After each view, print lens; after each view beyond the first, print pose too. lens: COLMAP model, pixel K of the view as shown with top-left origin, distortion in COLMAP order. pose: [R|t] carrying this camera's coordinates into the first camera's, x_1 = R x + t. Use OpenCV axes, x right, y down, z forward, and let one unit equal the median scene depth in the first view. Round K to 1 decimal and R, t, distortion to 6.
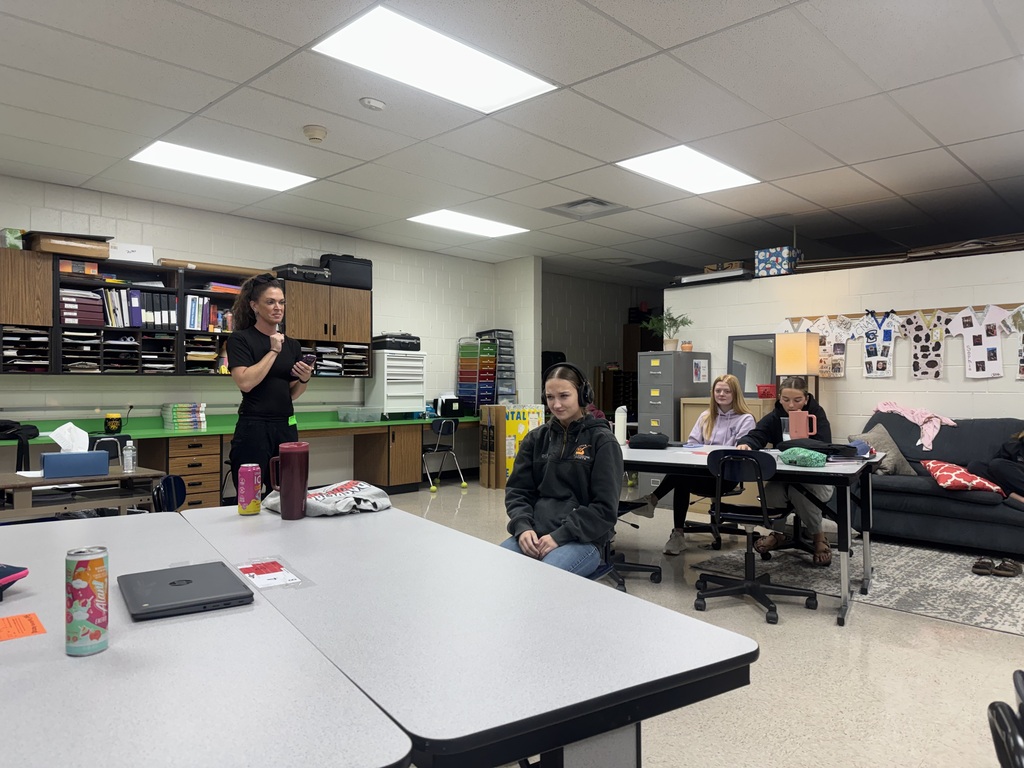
lens RADIAL K [[711.9, 0, 513.3], [0, 711.9, 390.0], [0, 0, 1]] dist [0.059017, -0.075020]
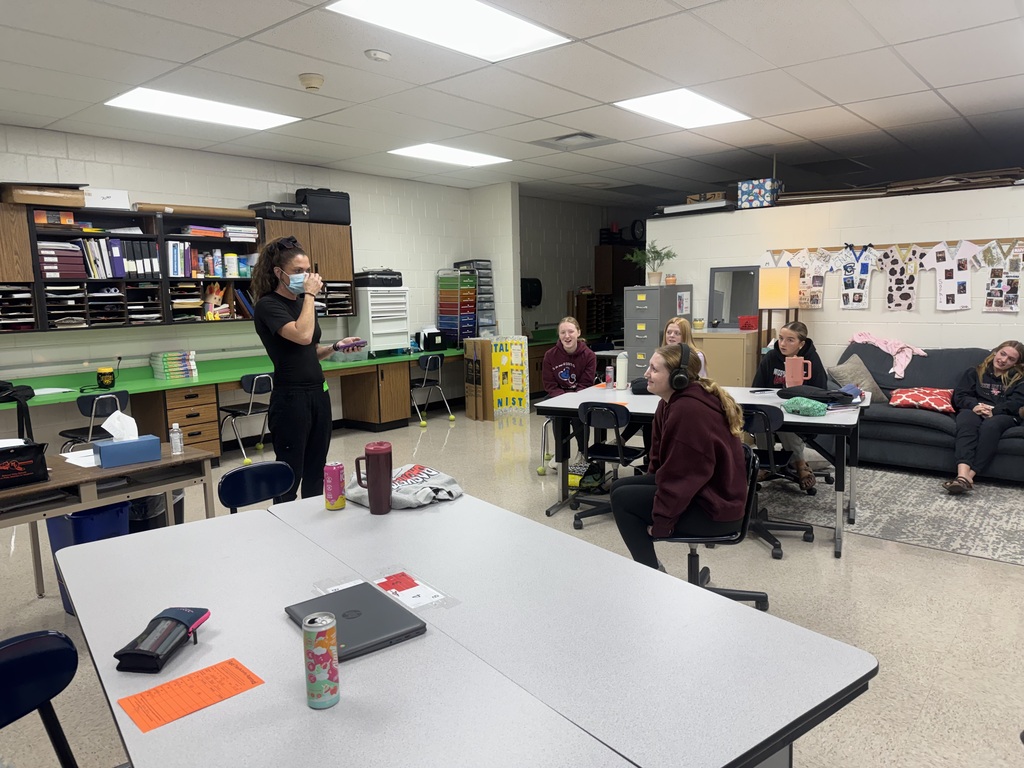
lens RADIAL K [[714.2, 0, 514.7], [0, 714.2, 393.4], [0, 0, 1]] dist [0.045517, -0.060769]
pose [[0.996992, -0.034815, 0.069242, -0.063621], [0.025098, 0.990315, 0.136552, -0.050924], [-0.073326, -0.134404, 0.988210, -0.019115]]
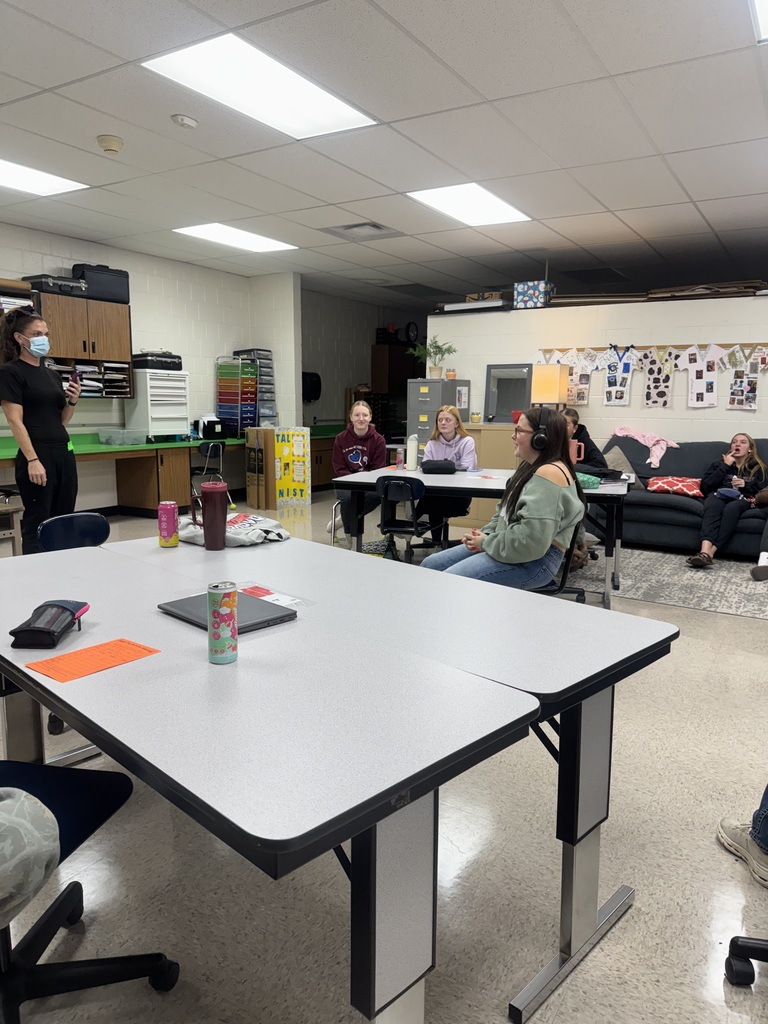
lens RADIAL K [[710.3, 0, 386.6], [0, 710.3, 517.7], [0, 0, 1]] dist [0.184472, -0.388844]
pose [[0.974918, -0.026793, 0.220944, -0.106406], [-0.008517, 0.987509, 0.157331, -0.018627], [-0.222399, -0.155267, 0.962513, -0.052426]]
